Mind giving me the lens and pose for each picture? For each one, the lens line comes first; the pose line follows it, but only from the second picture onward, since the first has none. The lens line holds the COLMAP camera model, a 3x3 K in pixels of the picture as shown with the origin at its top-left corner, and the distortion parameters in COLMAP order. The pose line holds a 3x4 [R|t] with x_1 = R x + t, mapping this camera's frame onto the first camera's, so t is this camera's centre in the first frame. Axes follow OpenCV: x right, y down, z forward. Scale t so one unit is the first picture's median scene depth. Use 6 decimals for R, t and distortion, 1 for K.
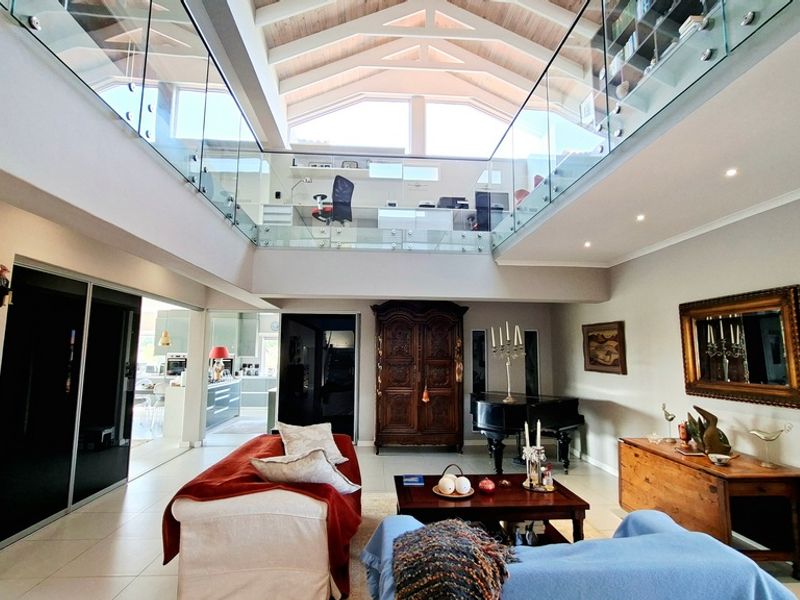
lens RADIAL K [[422.4, 0, 401.4], [0, 422.4, 304.2], [0, 0, 1]] dist [-0.014248, 0.007855]
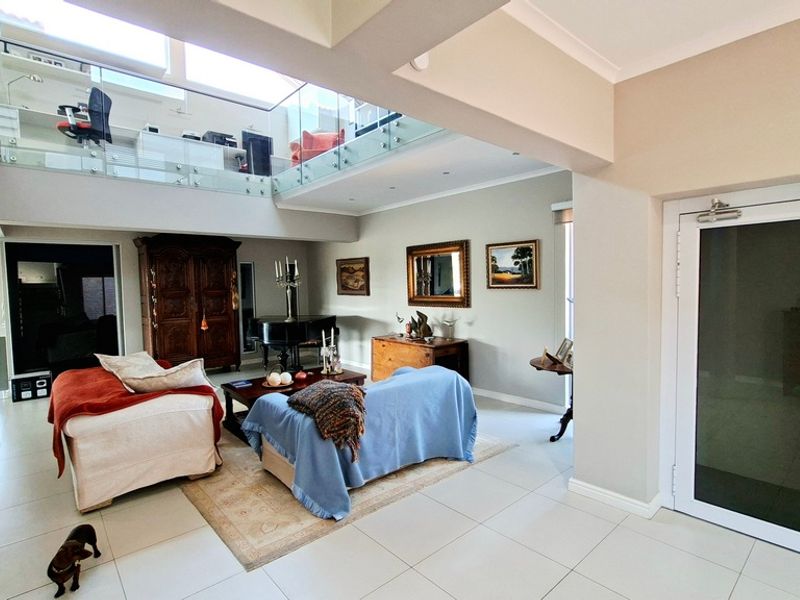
lens RADIAL K [[422.4, 0, 401.4], [0, 422.4, 304.2], [0, 0, 1]] dist [-0.014248, 0.007855]
pose [[0.793145, -0.056483, 0.606407, -0.221623], [-0.042211, 0.988197, 0.147255, -0.015177], [-0.607568, -0.142392, 0.781400, -0.158452]]
